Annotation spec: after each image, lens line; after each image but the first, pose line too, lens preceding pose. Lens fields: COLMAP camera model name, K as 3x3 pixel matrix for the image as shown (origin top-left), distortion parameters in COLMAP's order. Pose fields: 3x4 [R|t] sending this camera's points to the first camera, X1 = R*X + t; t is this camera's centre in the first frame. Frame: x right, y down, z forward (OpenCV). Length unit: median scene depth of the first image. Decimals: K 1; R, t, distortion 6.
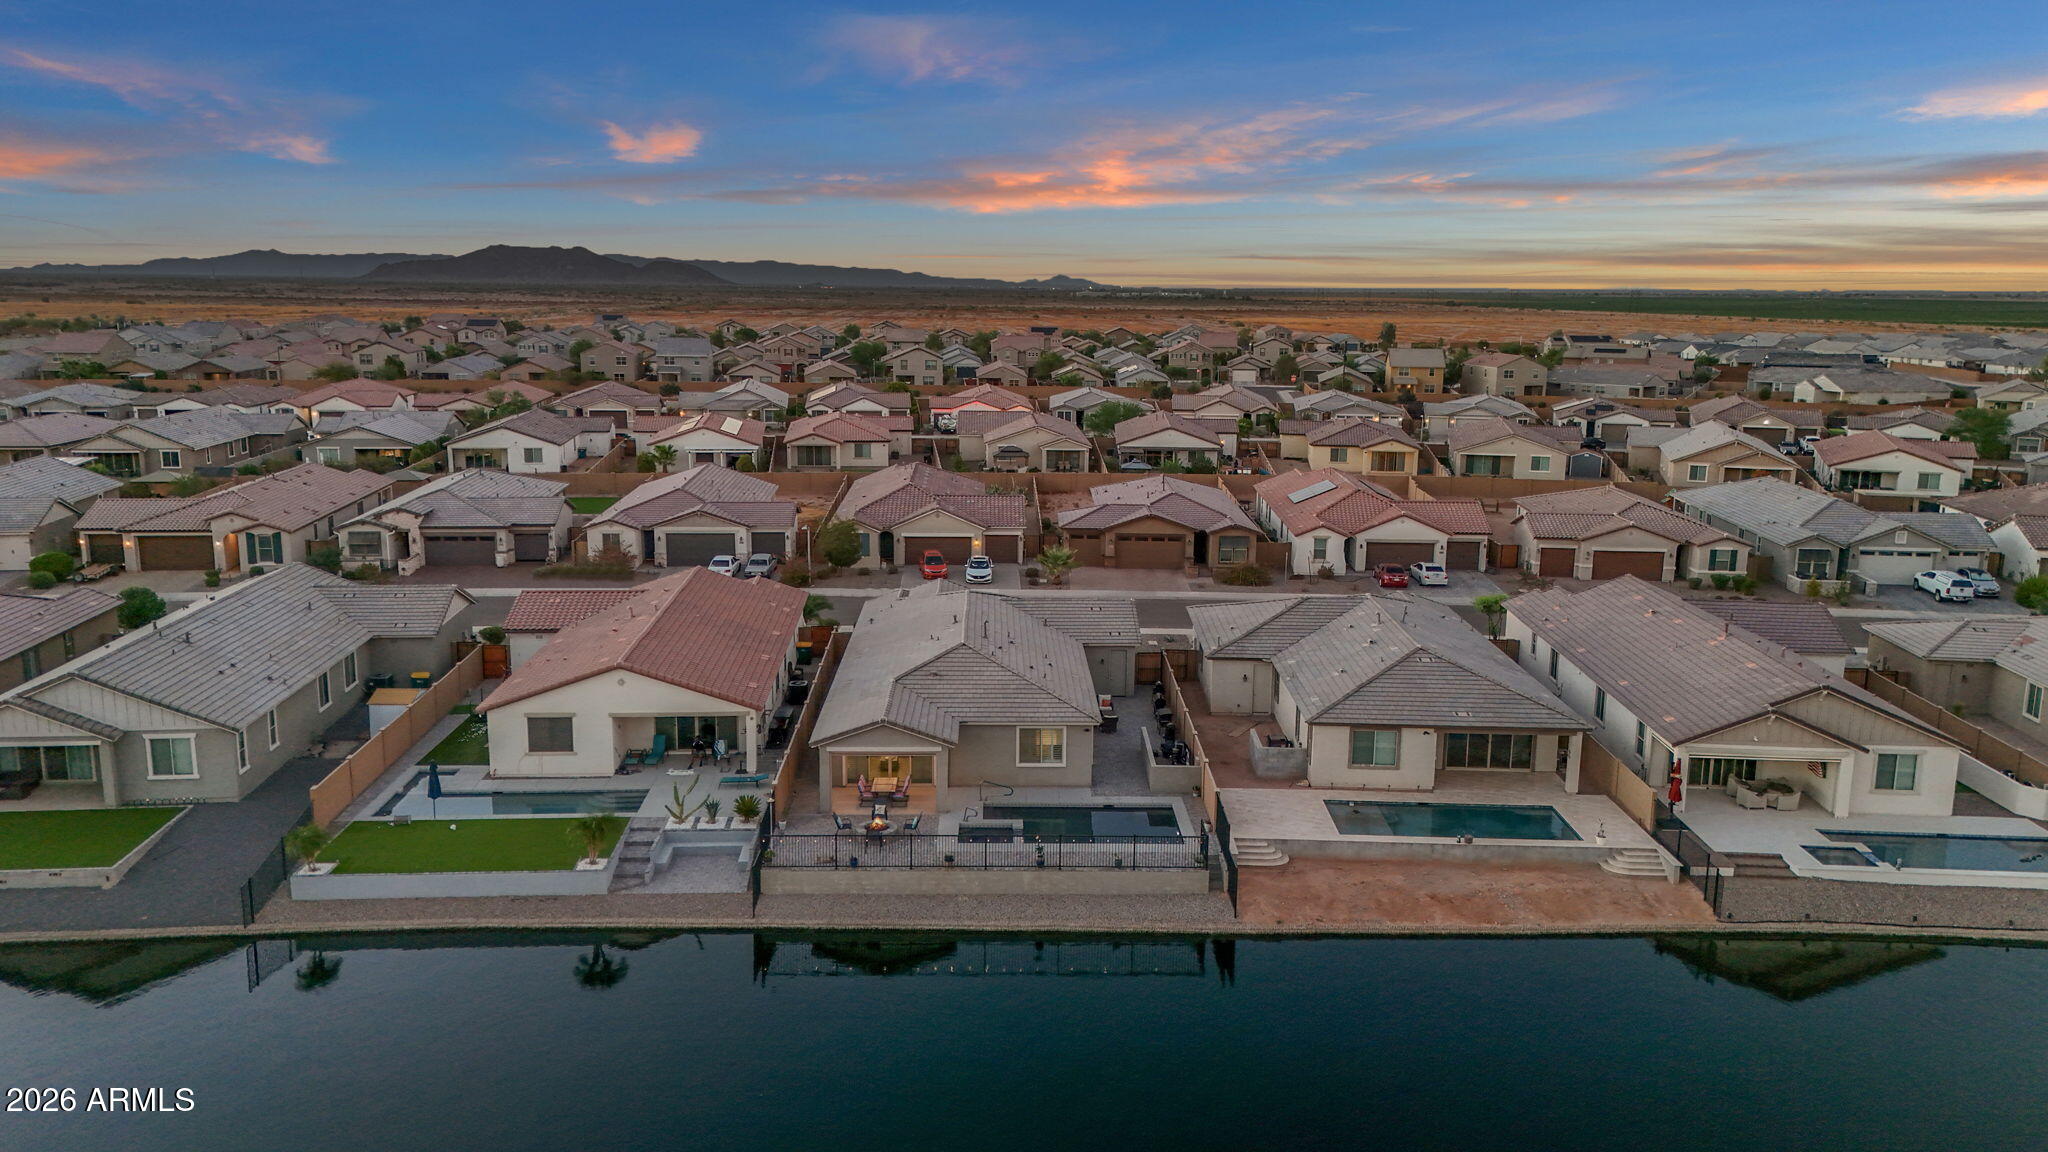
lens RADIAL K [[1505.4, 0, 1023.7], [0, 1505.4, 574.8], [0, 0, 1]] dist [0.093811, -0.102739]
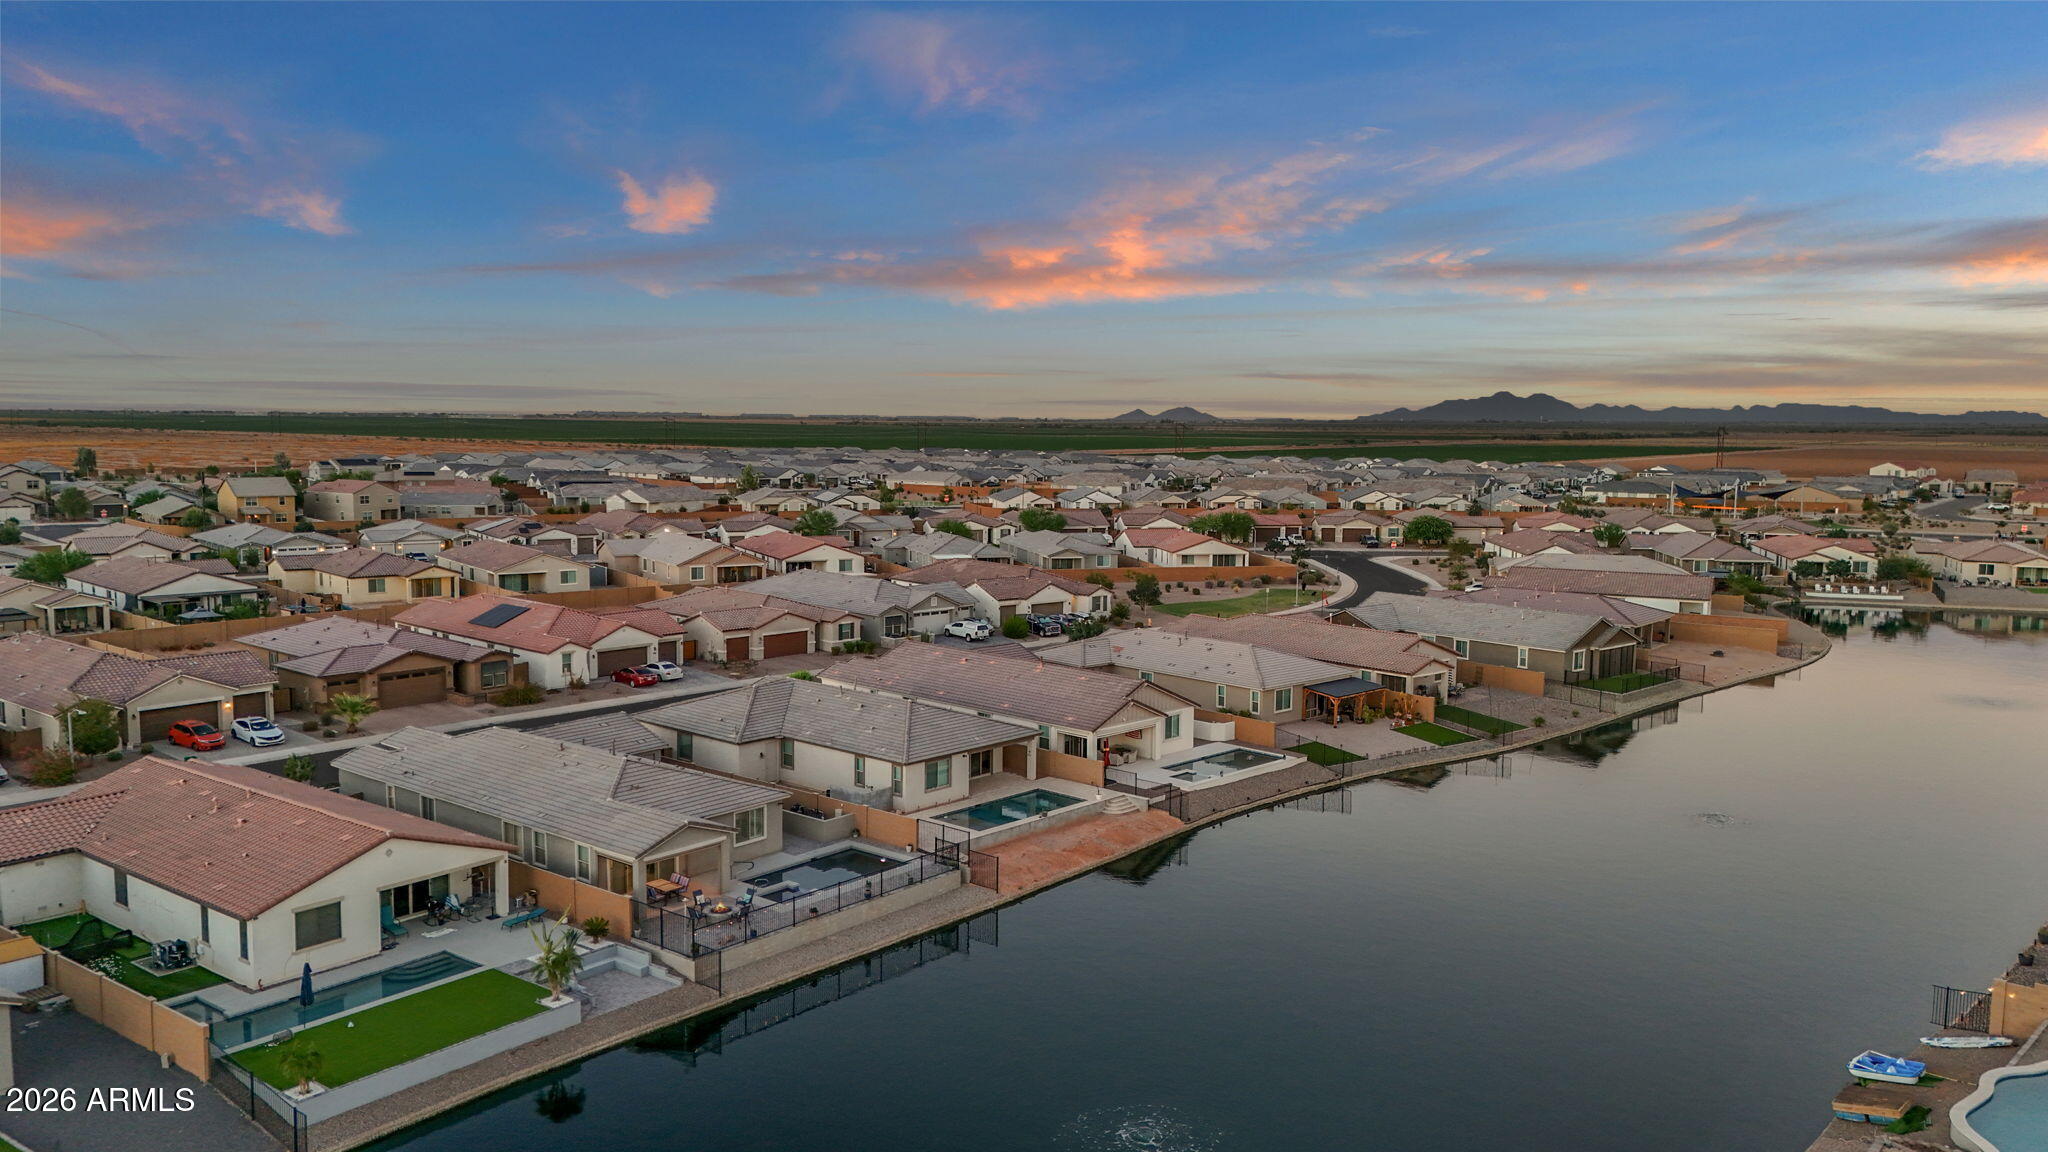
lens RADIAL K [[1505.4, 0, 1023.7], [0, 1505.4, 574.8], [0, 0, 1]] dist [0.093811, -0.102739]
pose [[0.653209, -0.085297, 0.752358, -0.423790], [0.141826, 0.989831, -0.010915, -0.022000], [-0.743776, 0.113834, 0.658664, 0.016758]]
